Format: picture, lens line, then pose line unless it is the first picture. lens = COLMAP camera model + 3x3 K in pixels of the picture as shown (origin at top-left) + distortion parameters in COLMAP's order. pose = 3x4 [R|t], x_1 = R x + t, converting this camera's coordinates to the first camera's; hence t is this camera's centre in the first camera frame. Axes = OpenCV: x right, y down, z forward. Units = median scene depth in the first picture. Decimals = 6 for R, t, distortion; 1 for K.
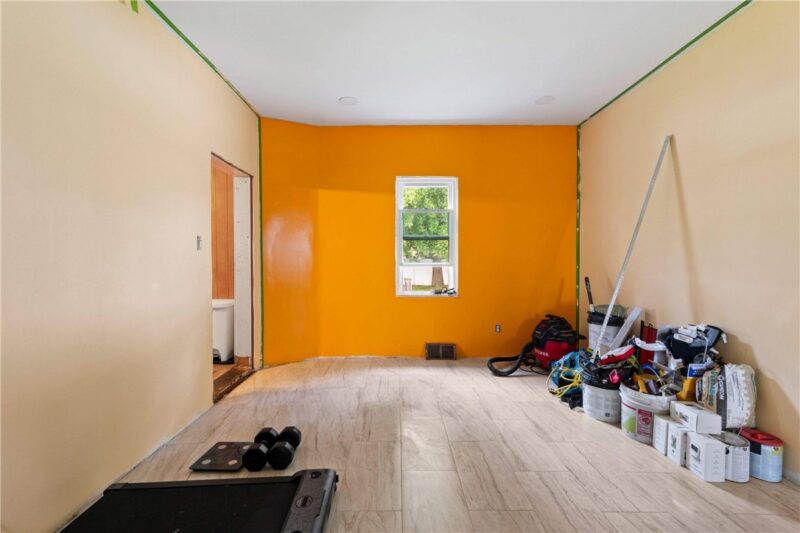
lens RADIAL K [[355.5, 0, 398.6], [0, 355.5, 264.0], [0, 0, 1]] dist [-0.002896, -0.000327]
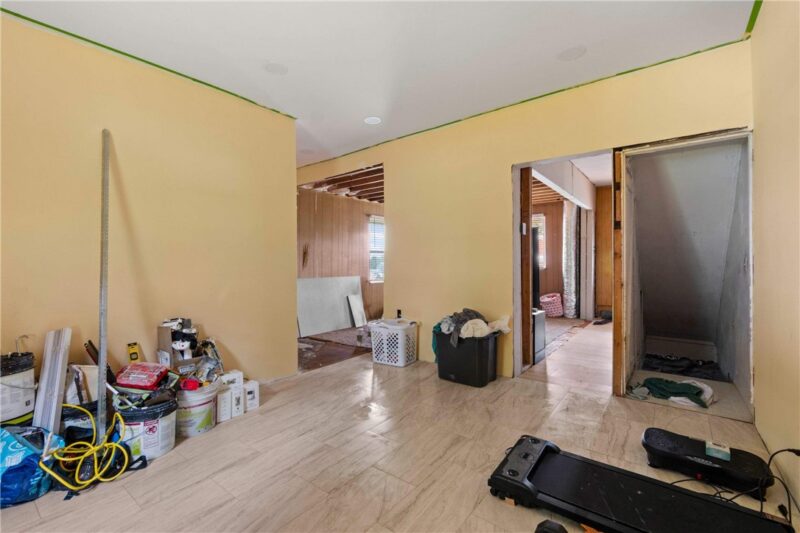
lens RADIAL K [[355.5, 0, 398.6], [0, 355.5, 264.0], [0, 0, 1]] dist [-0.002896, -0.000327]
pose [[-0.791415, 0.002522, 0.611274, -0.495851], [0.016901, 0.999699, 0.017757, -0.018834], [-0.611046, 0.024384, -0.791219, 1.653496]]
